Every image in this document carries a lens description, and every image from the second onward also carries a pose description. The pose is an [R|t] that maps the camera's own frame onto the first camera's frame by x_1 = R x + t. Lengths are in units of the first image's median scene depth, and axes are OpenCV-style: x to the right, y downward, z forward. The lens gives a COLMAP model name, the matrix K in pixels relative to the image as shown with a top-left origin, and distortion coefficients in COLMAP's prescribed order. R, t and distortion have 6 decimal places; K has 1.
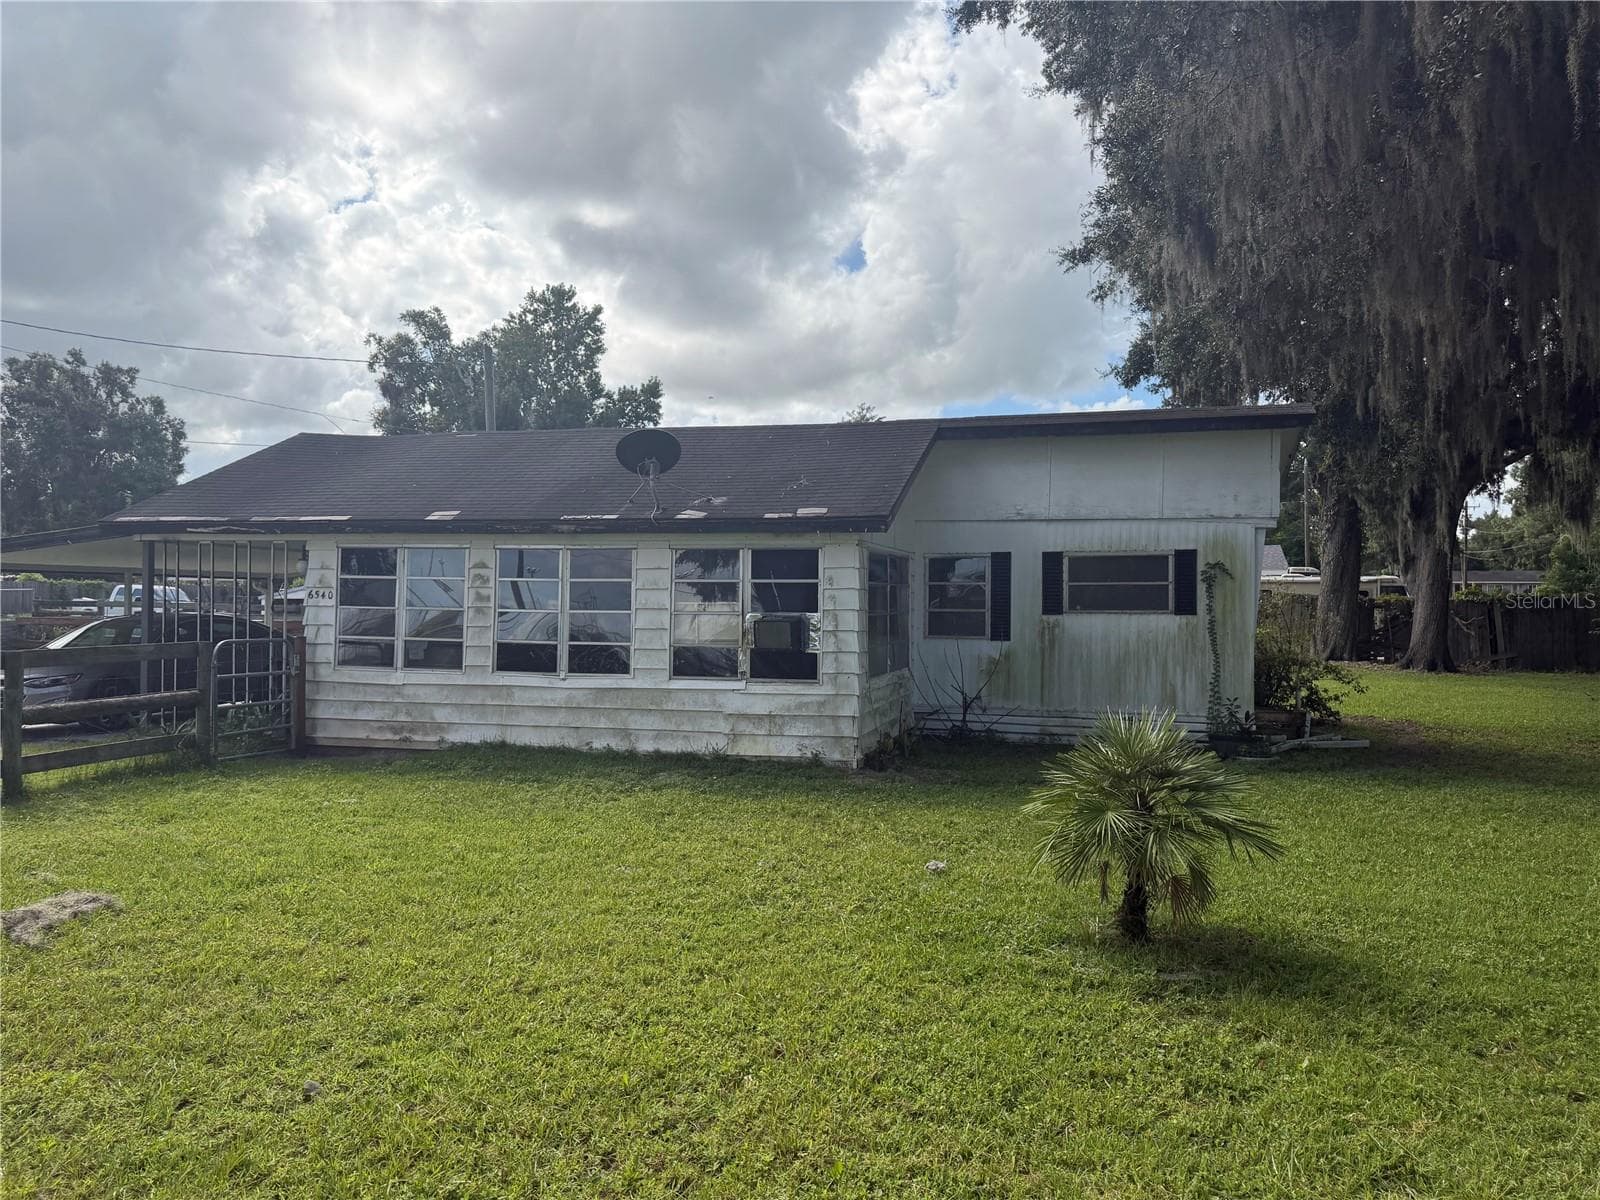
lens RADIAL K [[1121.3, 0, 800.0], [0, 1121.3, 600.0], [0, 0, 1]] dist [0.127570, -0.223701]
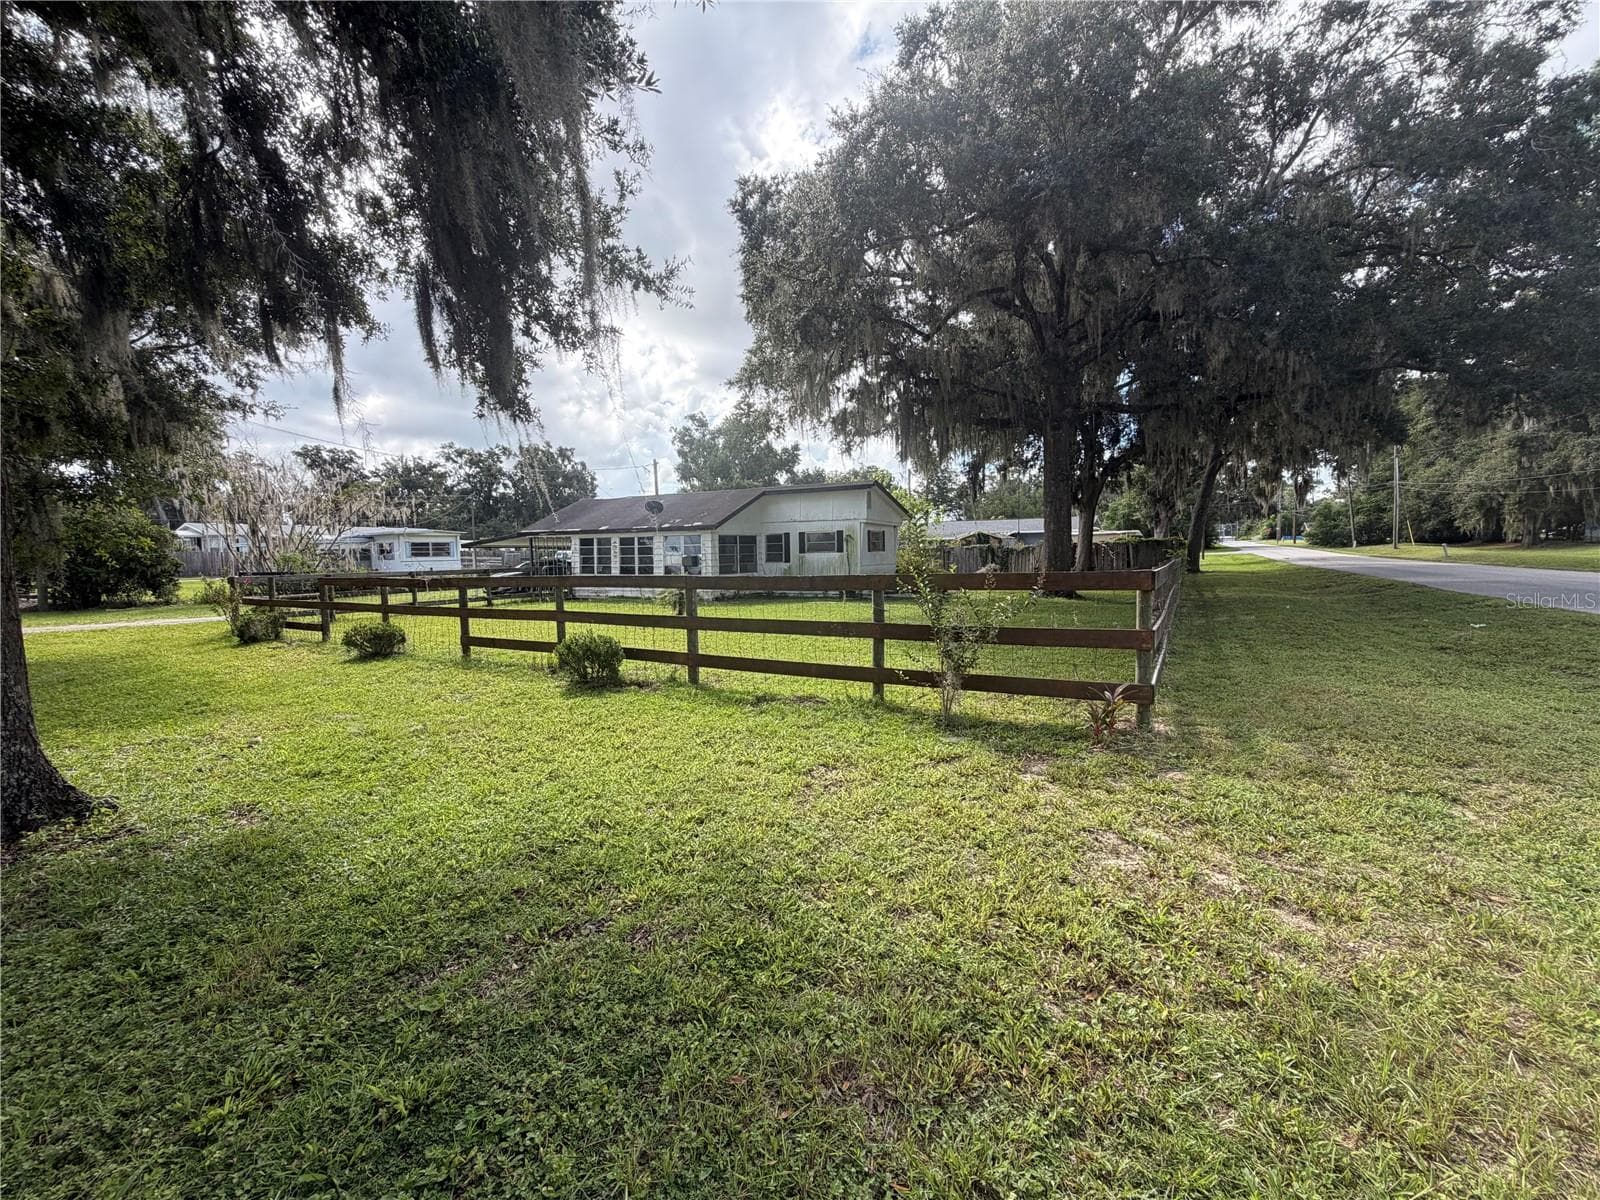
lens RADIAL K [[633.8, 0, 792.7], [0, 633.8, 596.5], [0, 0, 1]] dist [-0.001056, -0.000021]
pose [[0.975938, -0.008985, -0.217862, 0.109068], [0.024293, 0.997411, 0.067689, 0.002422], [0.216690, -0.071353, 0.973630, -0.123202]]
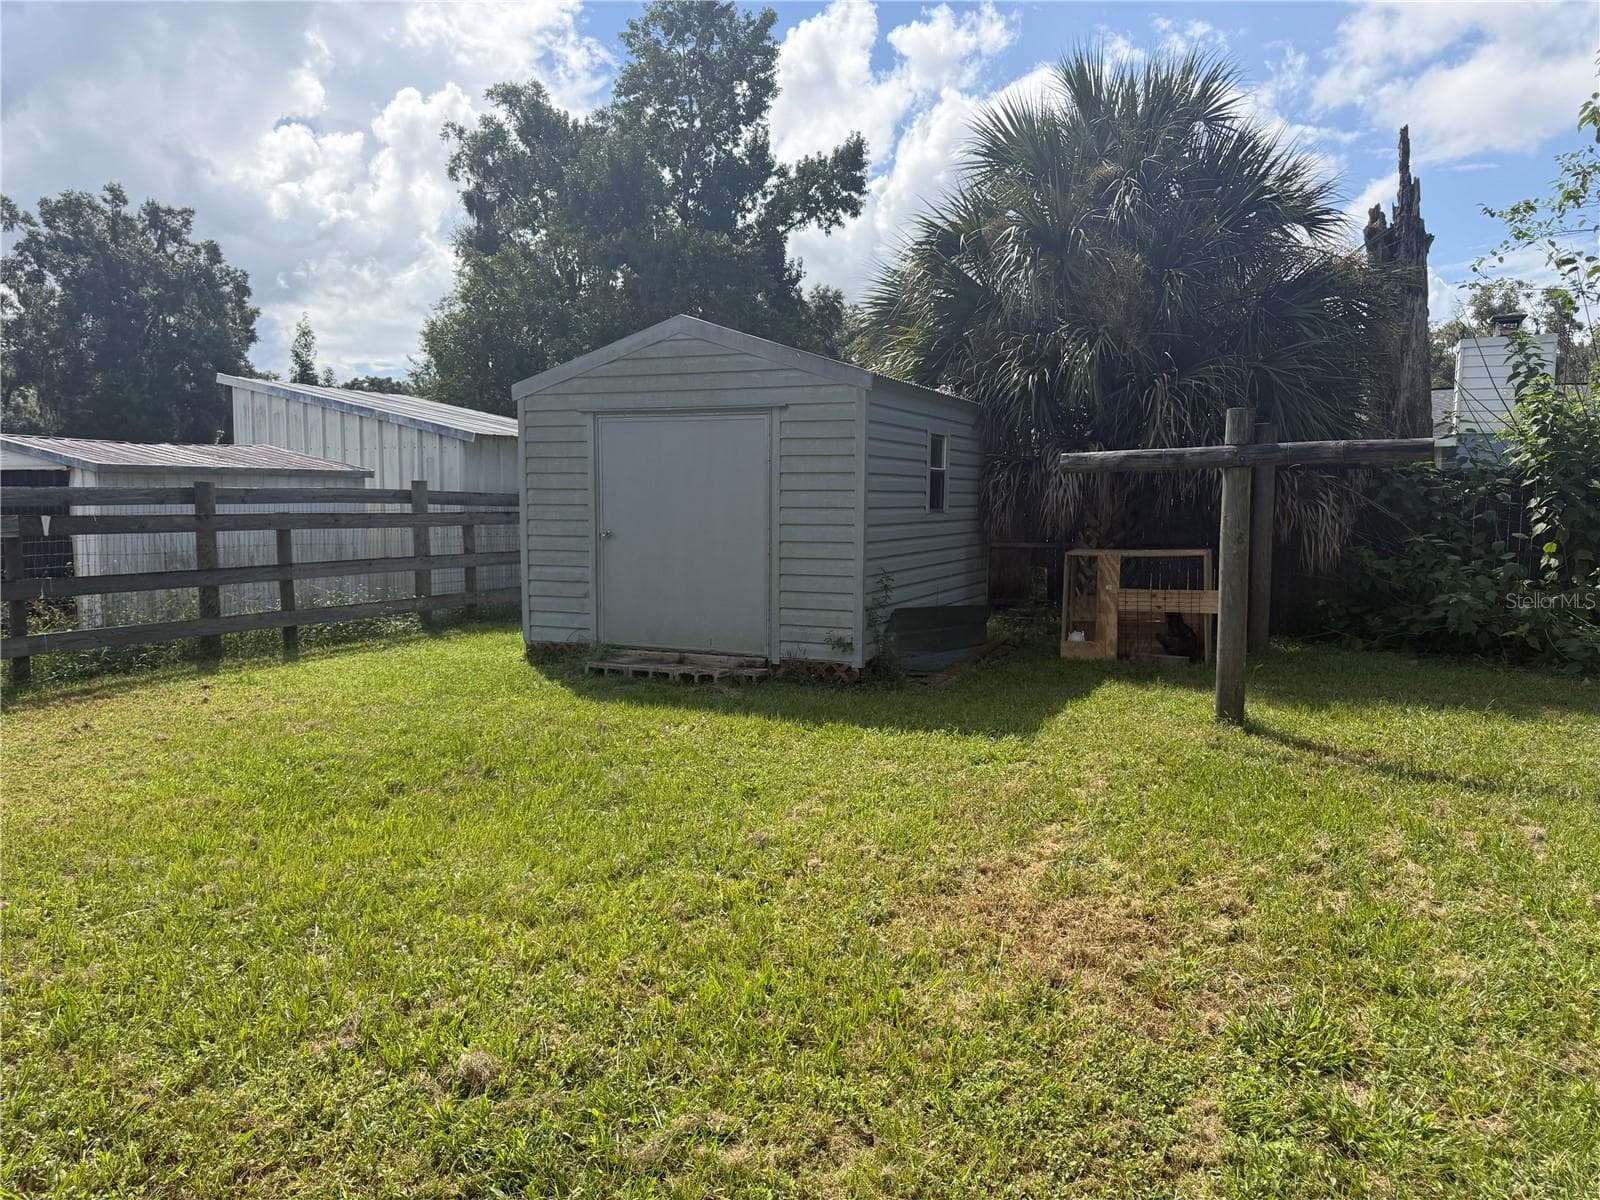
lens RADIAL K [[1121.3, 0, 800.0], [0, 1121.3, 600.0], [0, 0, 1]] dist [0.127570, -0.223701]
pose [[0.992662, 0.013312, -0.120185, -0.083208], [-0.003410, 0.996608, 0.082220, 0.008255], [0.120872, -0.081207, 0.989341, 0.364098]]
